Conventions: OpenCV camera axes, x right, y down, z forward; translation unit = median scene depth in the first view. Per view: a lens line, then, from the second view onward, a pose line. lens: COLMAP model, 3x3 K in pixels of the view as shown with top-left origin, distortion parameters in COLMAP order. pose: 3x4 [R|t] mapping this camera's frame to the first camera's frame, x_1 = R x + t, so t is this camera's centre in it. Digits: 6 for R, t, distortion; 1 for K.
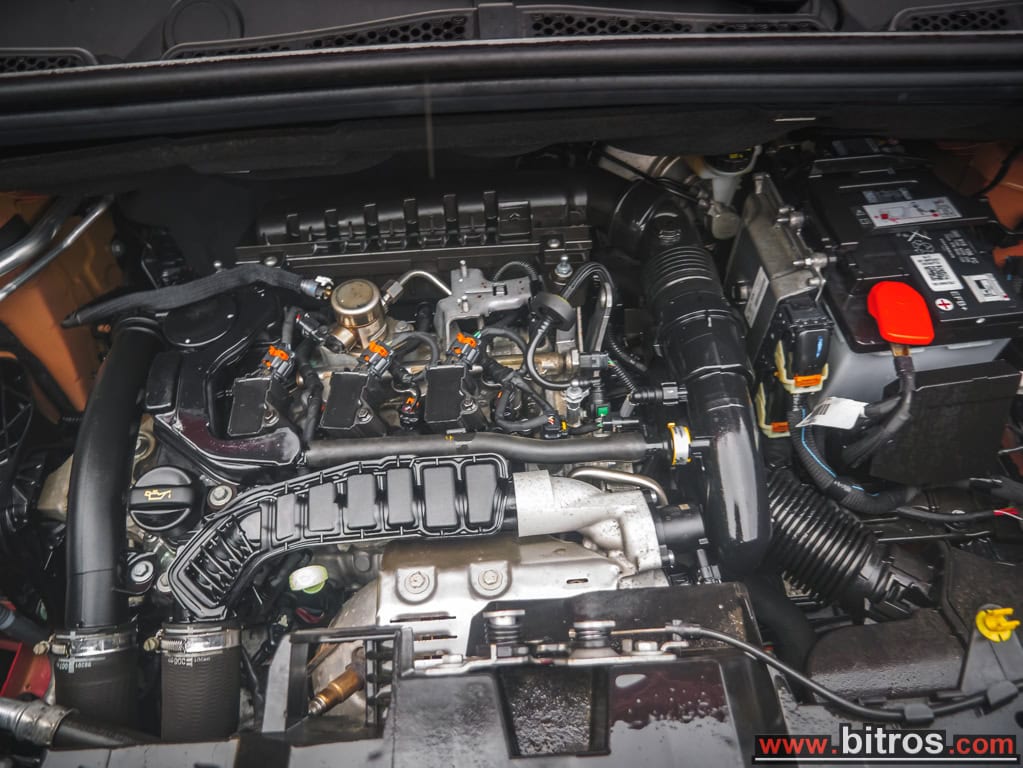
lens RADIAL K [[697.9, 0, 500.0], [0, 697.9, 380.5], [0, 0, 1]] dist [-0.034268, 0.003390]
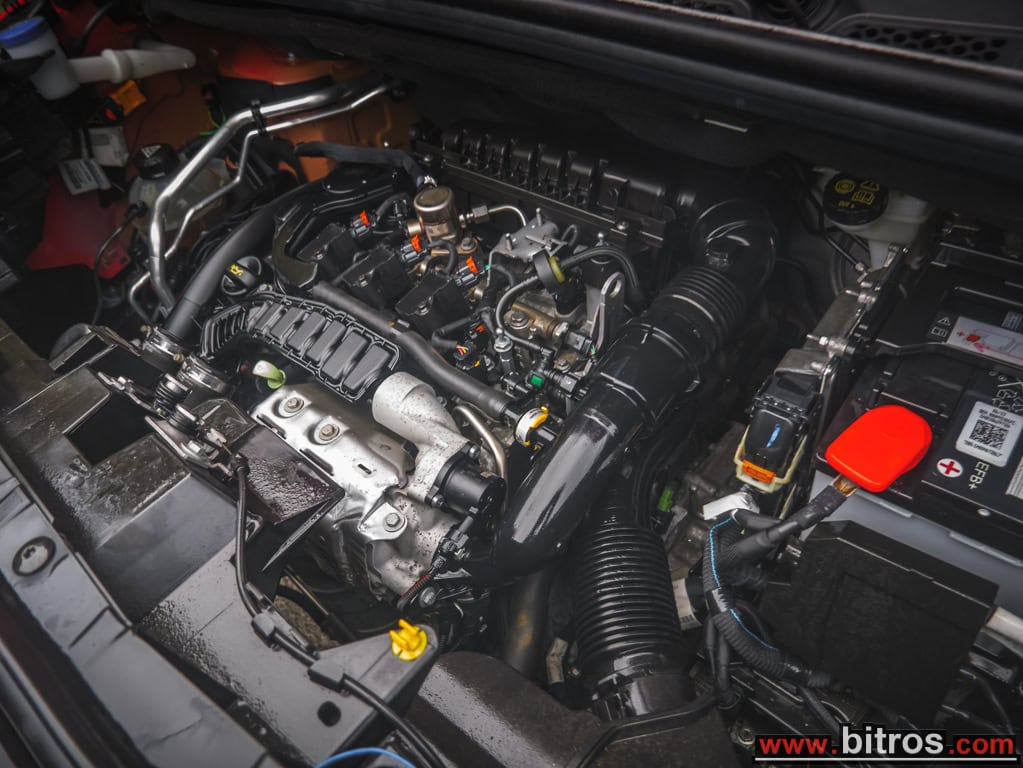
lens RADIAL K [[697.9, 0, 500.0], [0, 697.9, 380.5], [0, 0, 1]] dist [-0.034268, 0.003390]
pose [[0.710747, 0.462444, -0.530079, 0.657956], [-0.464439, 0.874447, 0.140138, -0.073684], [0.528332, 0.146586, 0.836288, 0.144400]]
